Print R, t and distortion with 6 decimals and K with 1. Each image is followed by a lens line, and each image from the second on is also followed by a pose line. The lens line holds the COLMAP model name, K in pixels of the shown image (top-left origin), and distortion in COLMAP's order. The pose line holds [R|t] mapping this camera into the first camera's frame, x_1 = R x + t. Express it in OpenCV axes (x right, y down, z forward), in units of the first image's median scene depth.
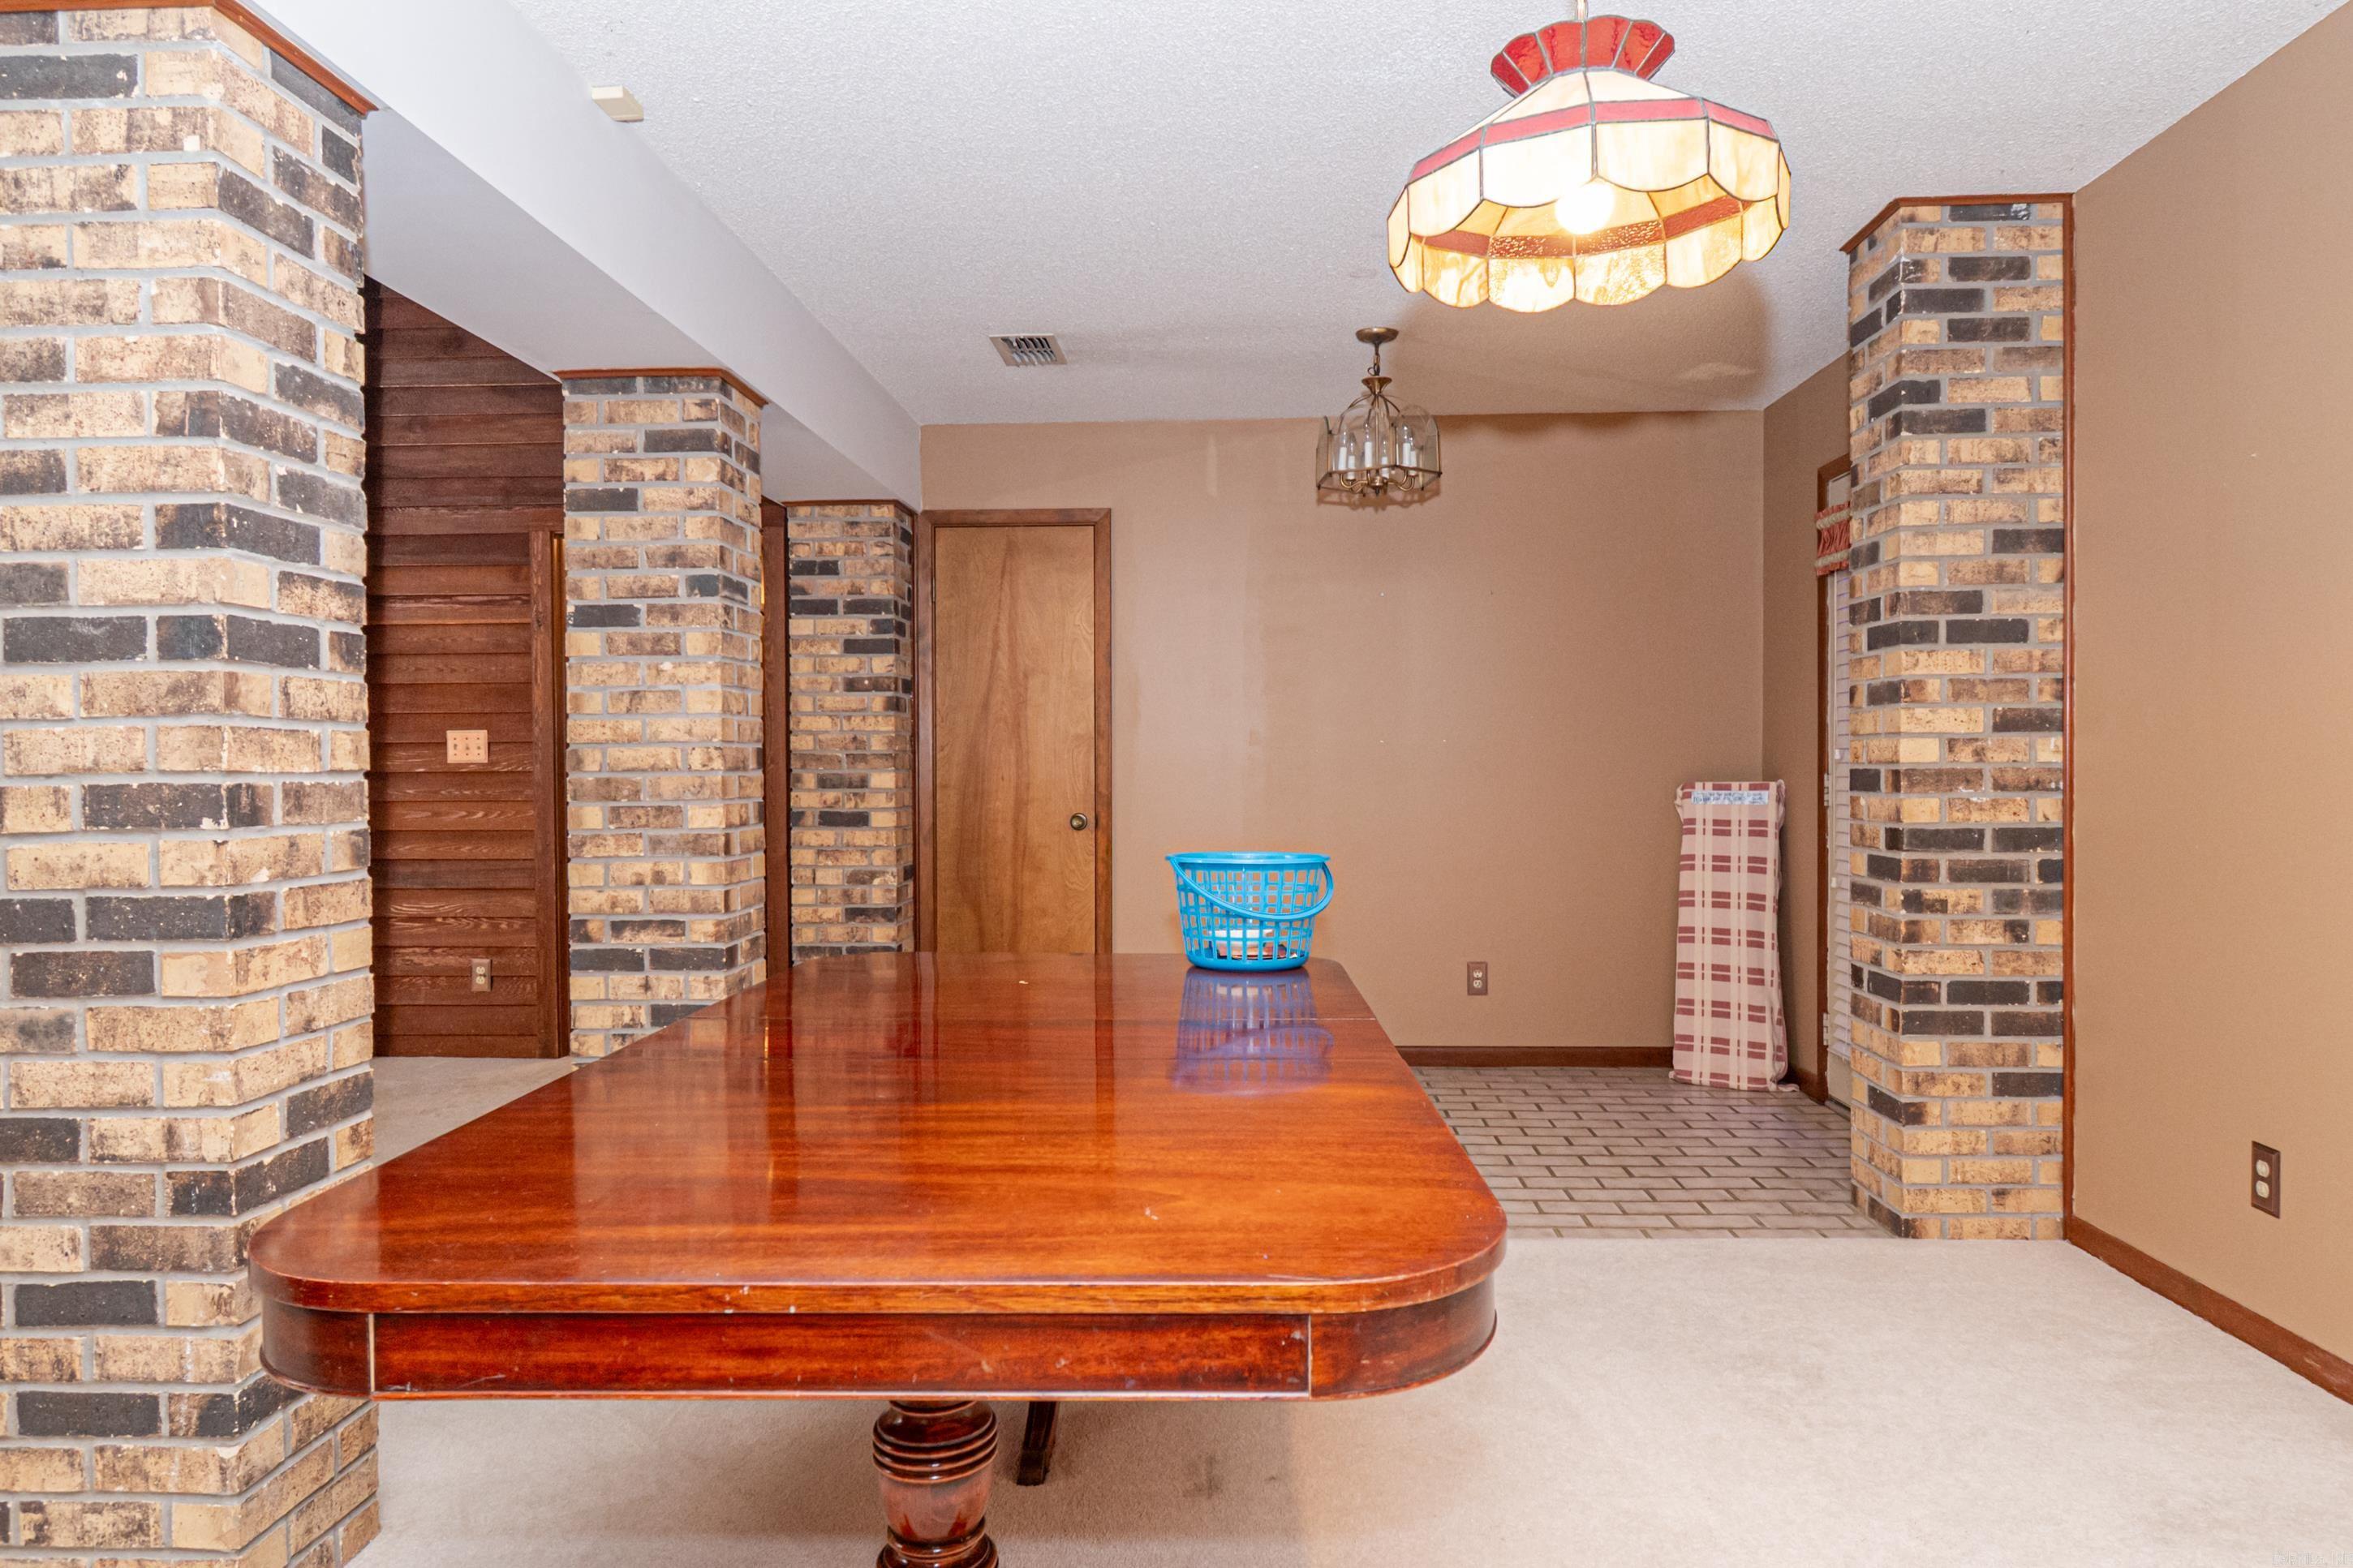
lens RADIAL K [[1429.1, 0, 1173.1], [0, 1429.1, 793.2], [0, 0, 1]] dist [0.000289, -0.002735]
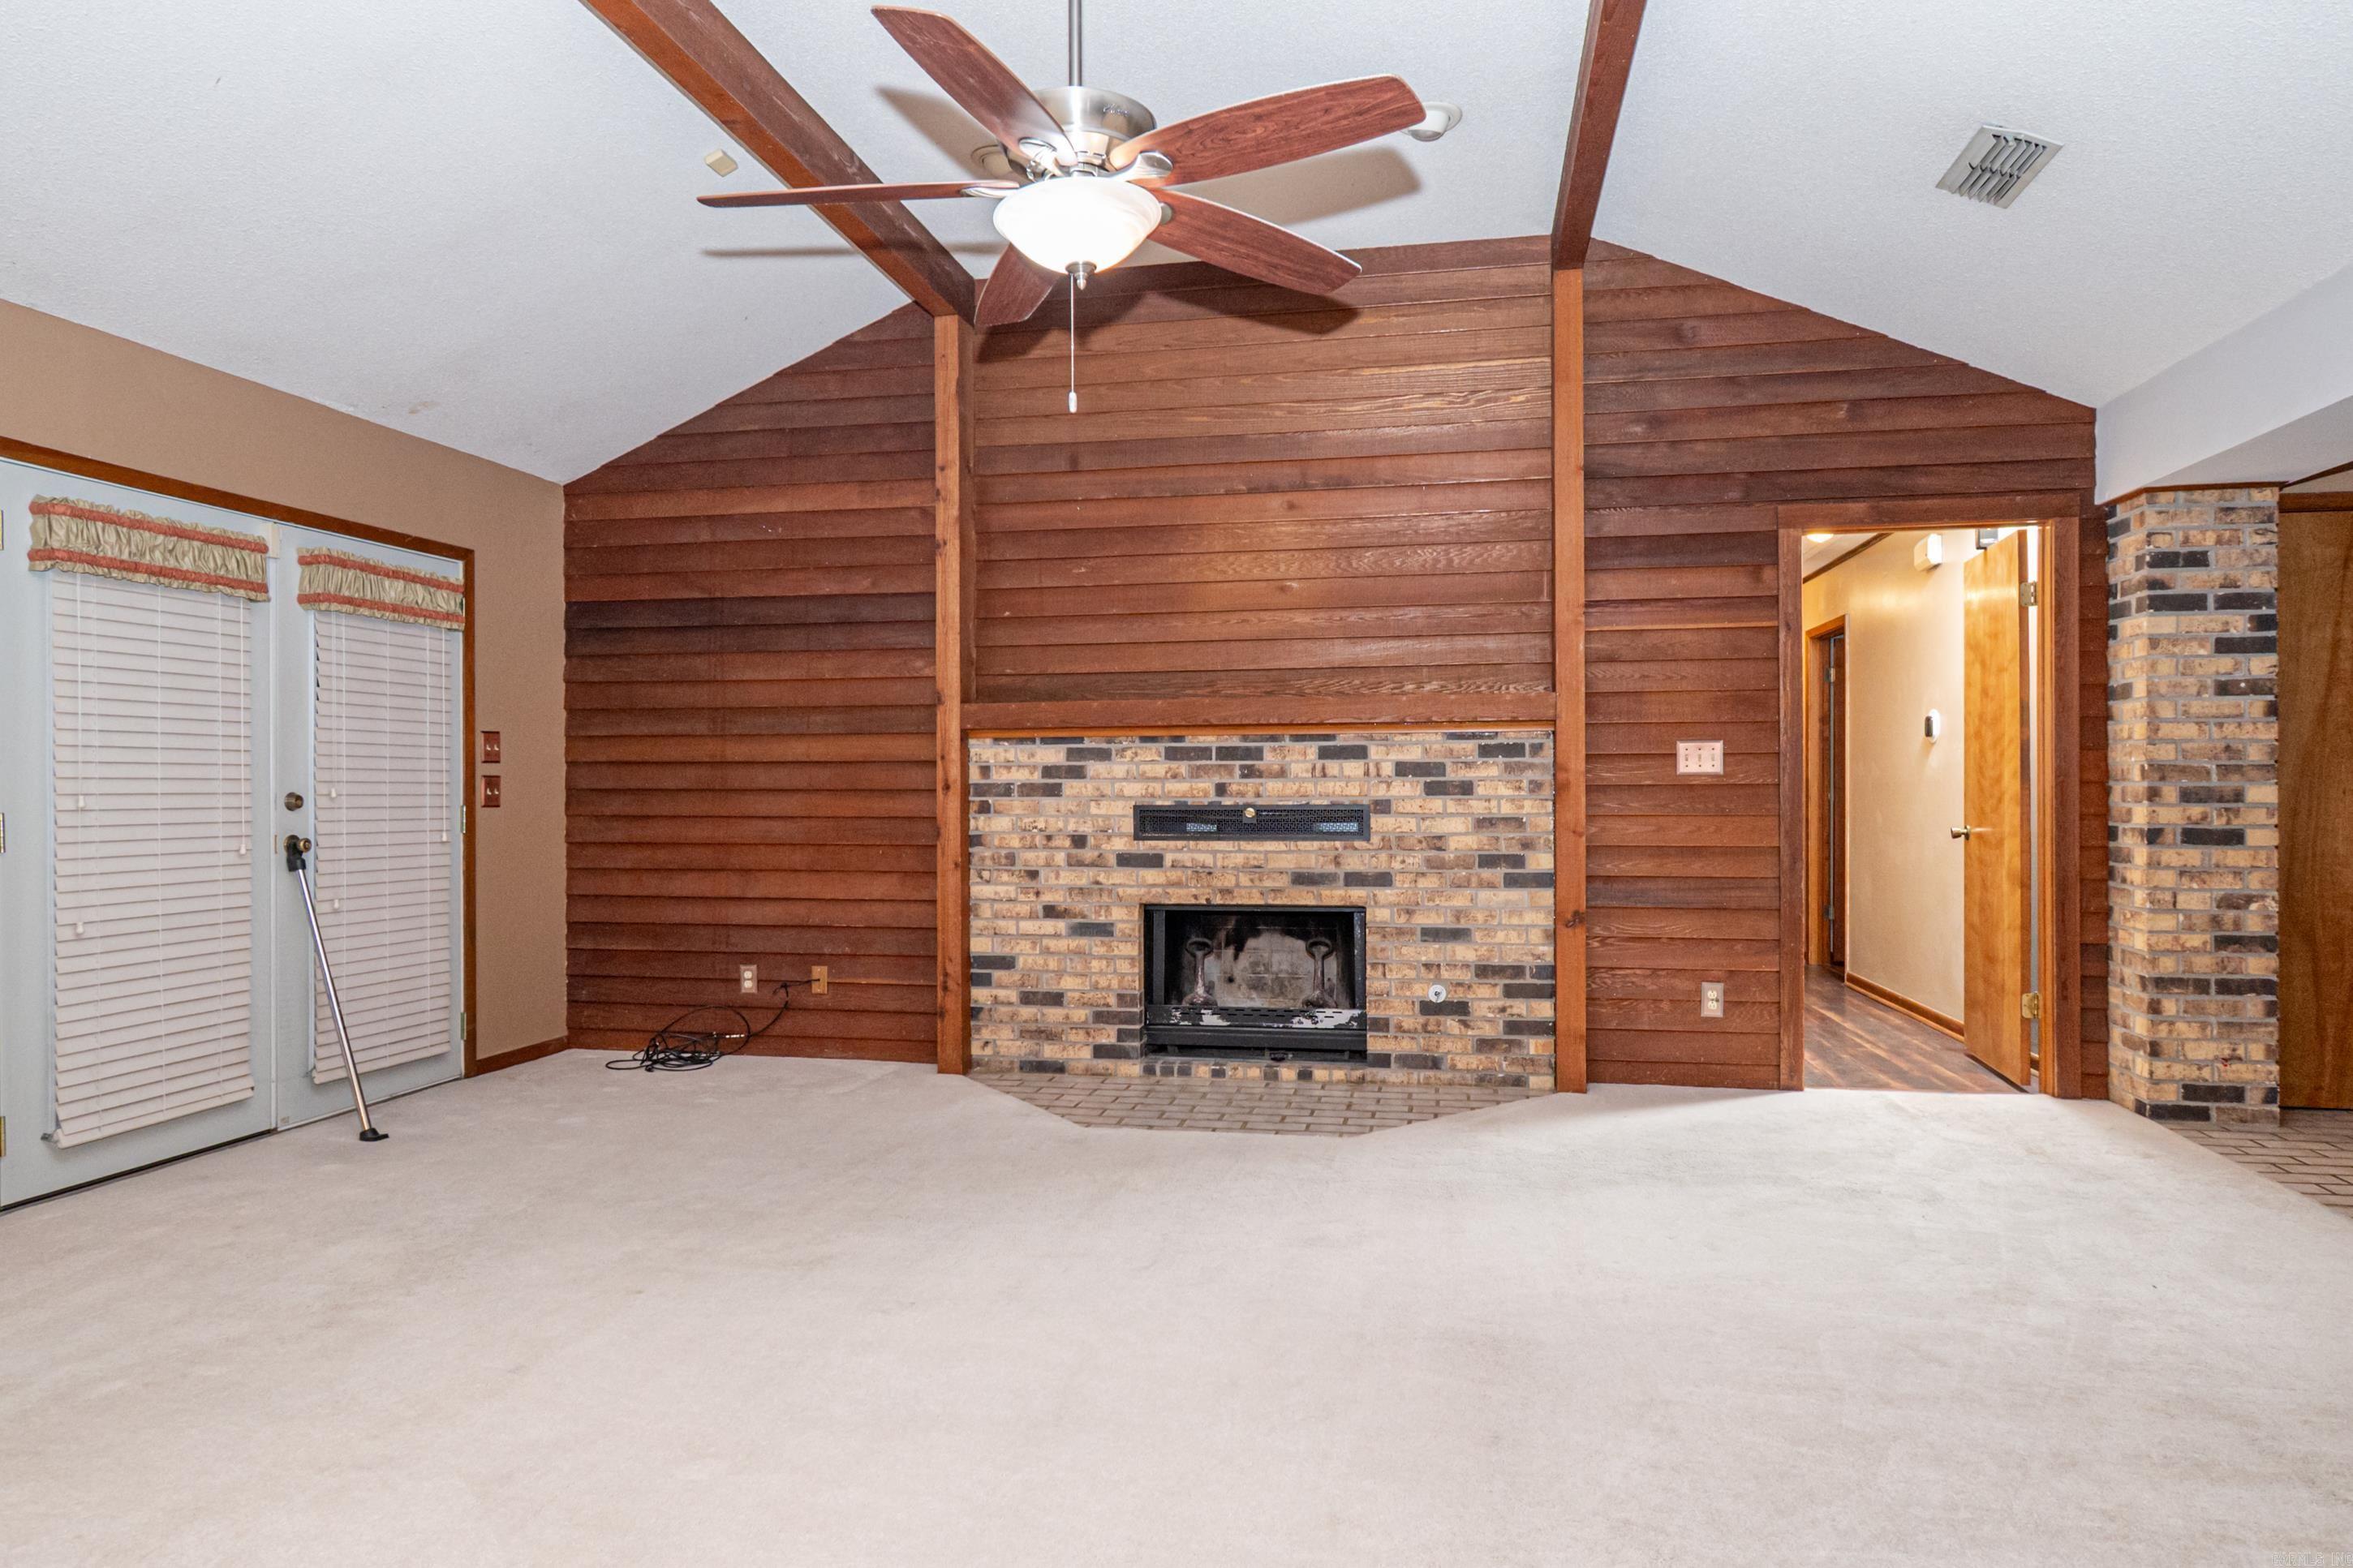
lens RADIAL K [[1429.1, 0, 1167.5], [0, 1429.1, 780.2], [0, 0, 1]] dist [0.000289, -0.002735]
pose [[0.989693, 0.001399, -0.143198, -0.904336], [-0.004432, 0.999773, -0.020863, 0.004904], [0.143136, 0.021283, 0.989474, 0.017553]]
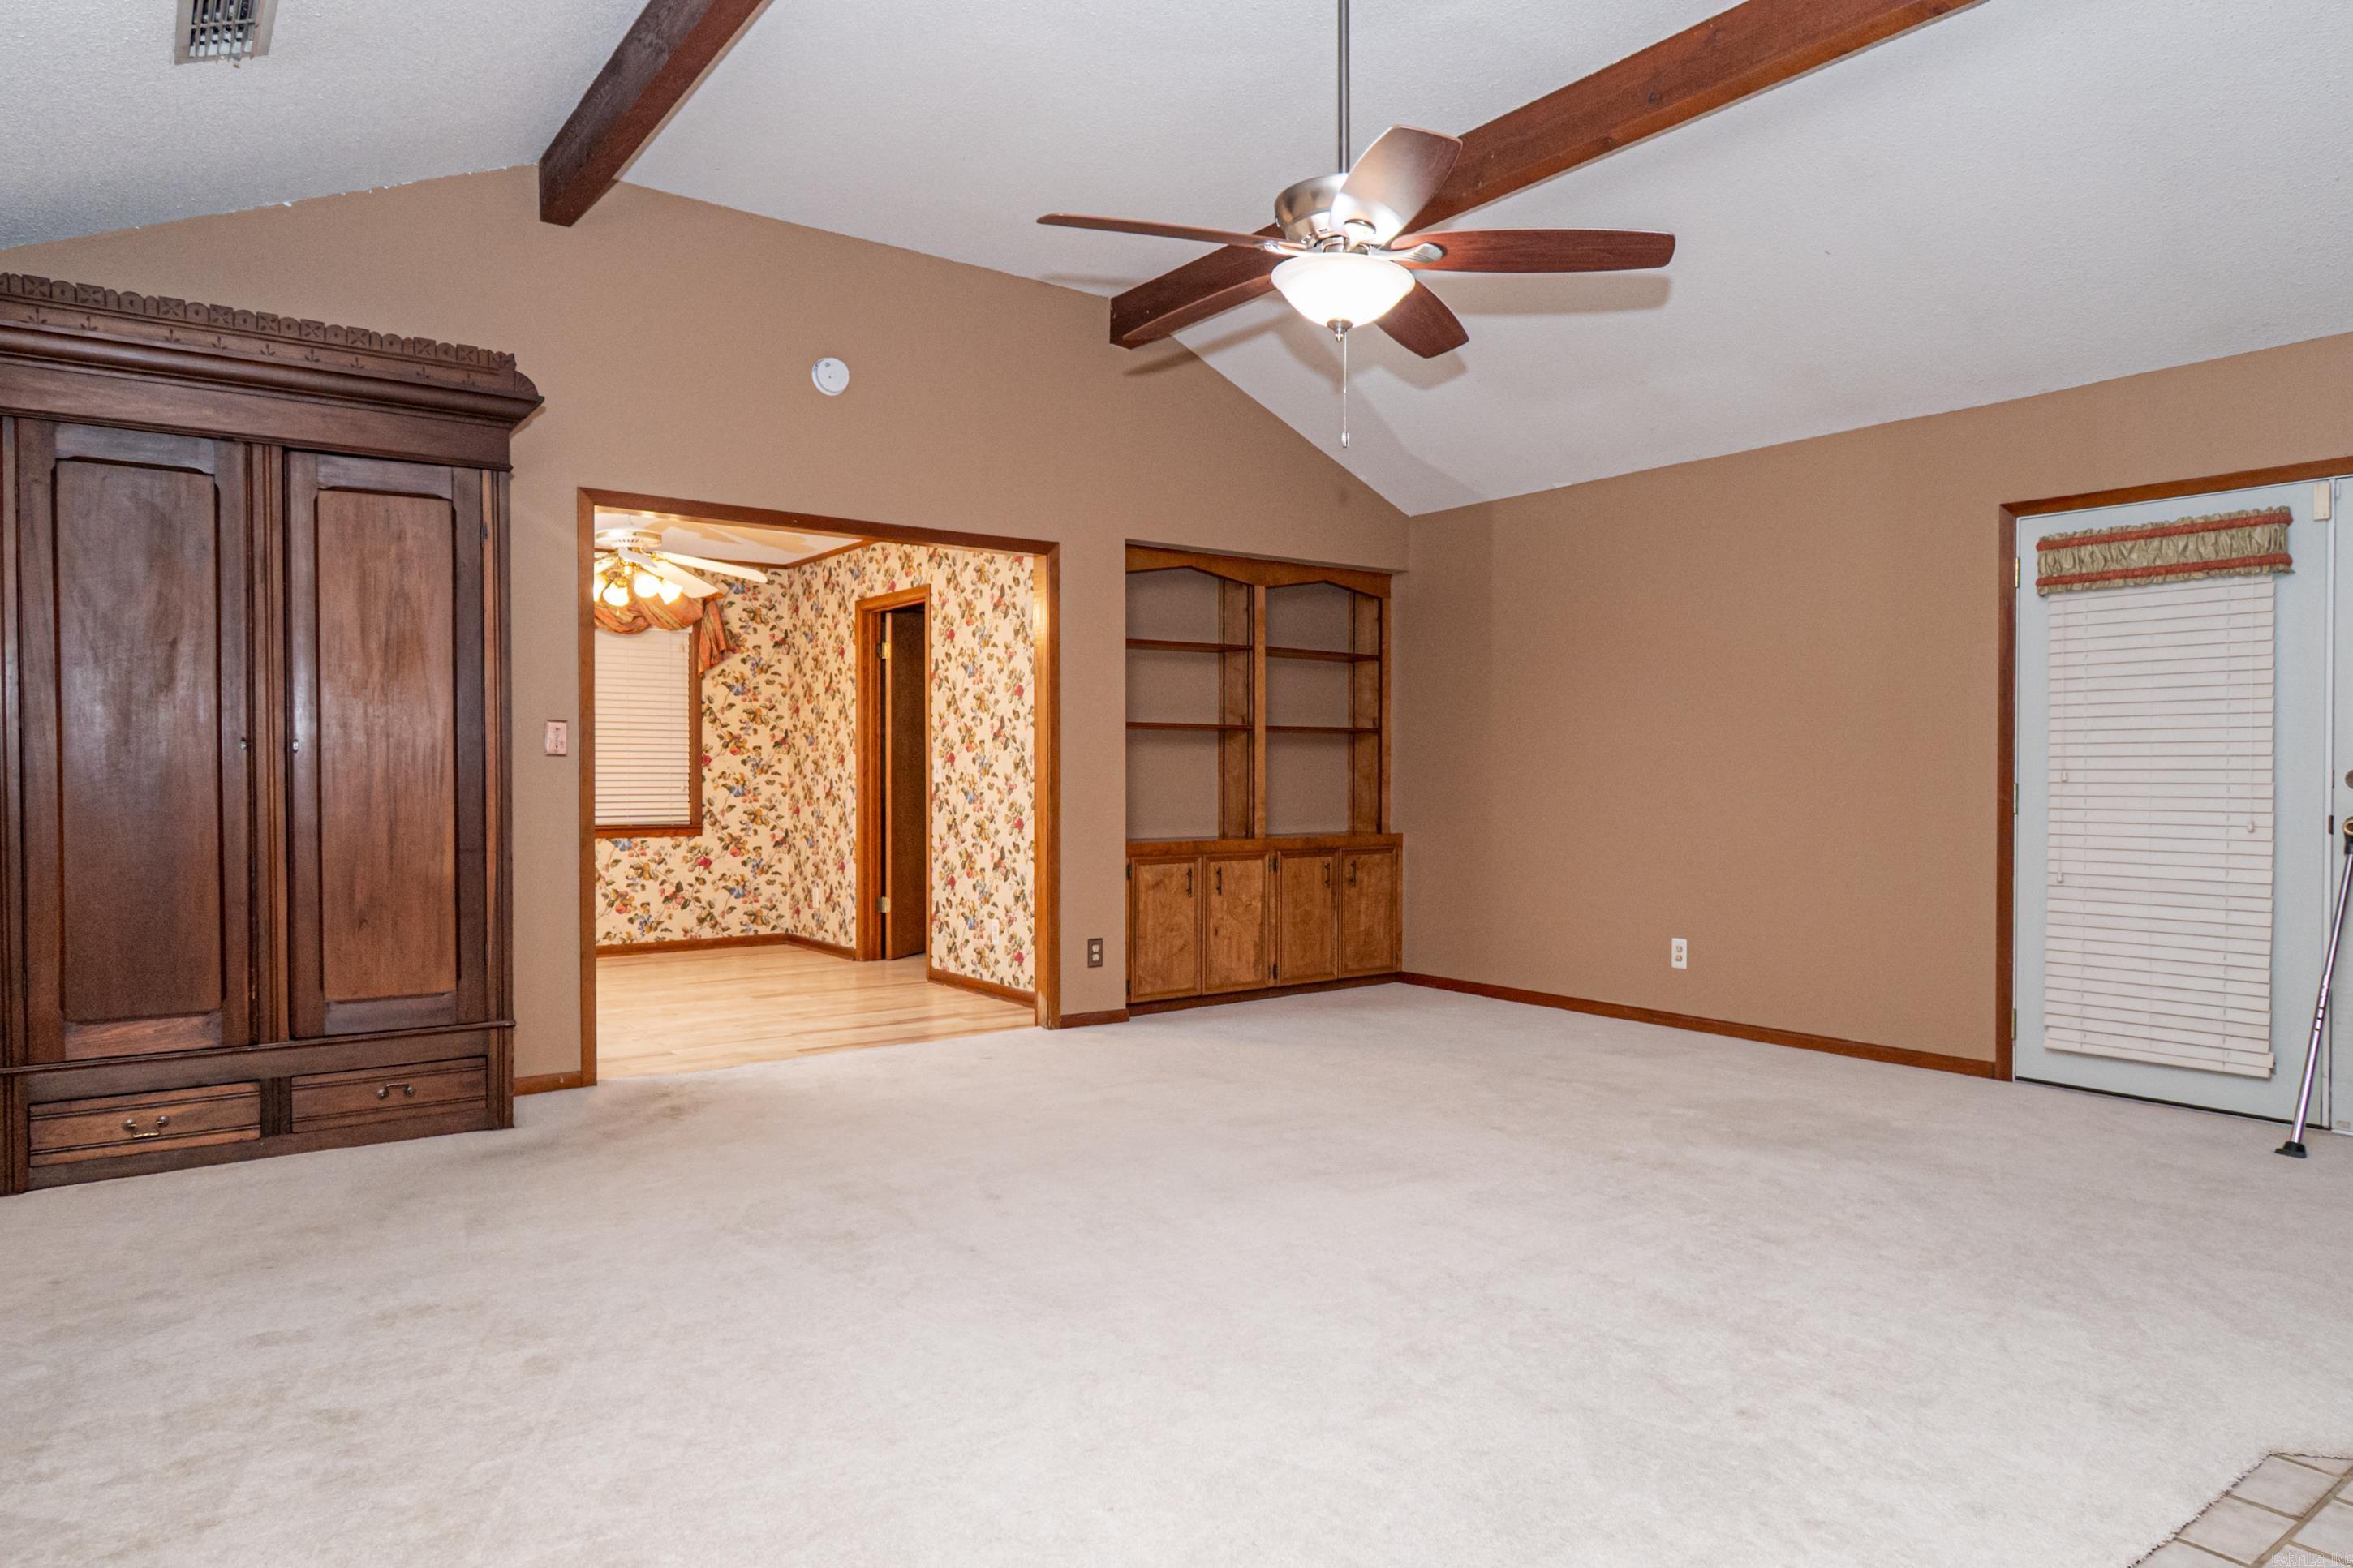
lens RADIAL K [[1429.1, 0, 1180.2], [0, 1429.1, 785.2], [0, 0, 1]] dist [0.000289, -0.002735]
pose [[-0.764597, 0.016142, -0.644307, -0.458727], [-0.004709, 0.999520, 0.030629, -0.021189], [0.644492, 0.026453, -0.764153, 1.216565]]
